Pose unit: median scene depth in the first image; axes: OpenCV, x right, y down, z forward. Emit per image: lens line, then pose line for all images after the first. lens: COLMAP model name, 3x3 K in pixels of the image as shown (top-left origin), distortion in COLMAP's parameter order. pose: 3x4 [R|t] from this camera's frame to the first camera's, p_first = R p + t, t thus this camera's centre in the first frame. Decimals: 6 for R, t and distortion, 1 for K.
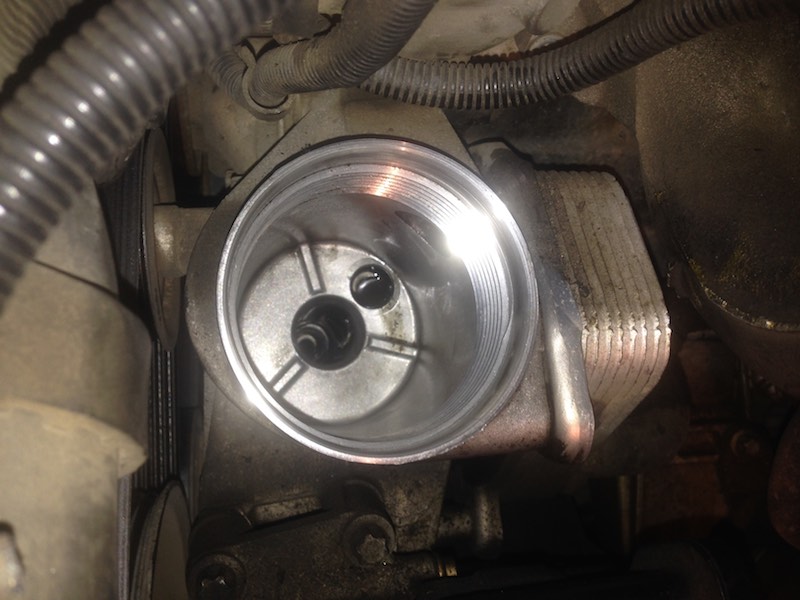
lens RADIAL K [[769.9, 0, 402.1], [0, 769.9, 298.4], [0, 0, 1]] dist [-0.037849, 0.000000]
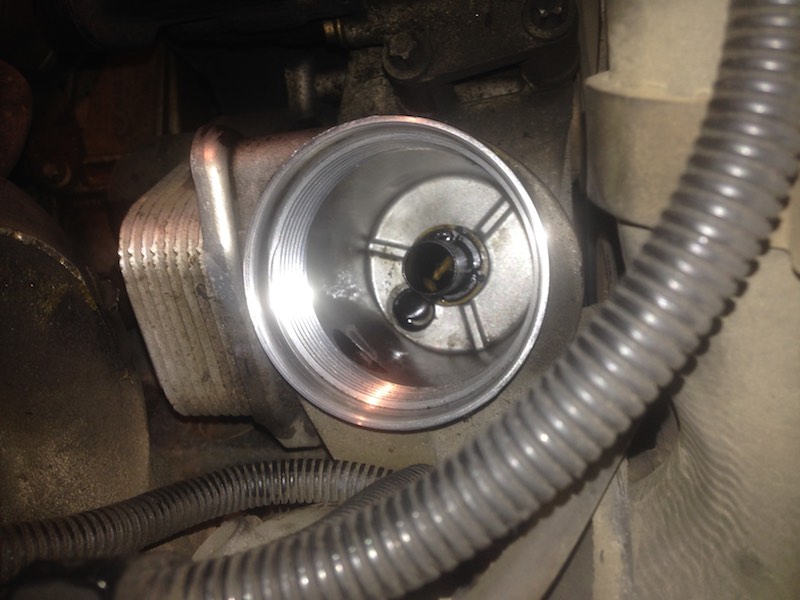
lens RADIAL K [[769.9, 0, 400.7], [0, 769.9, 298.8], [0, 0, 1]] dist [-0.037849, 0.000000]
pose [[-0.999883, 0.013417, 0.007385, -0.040923], [-0.012936, -0.998014, 0.061650, -0.089068], [0.008198, 0.061547, 0.998071, -0.035624]]
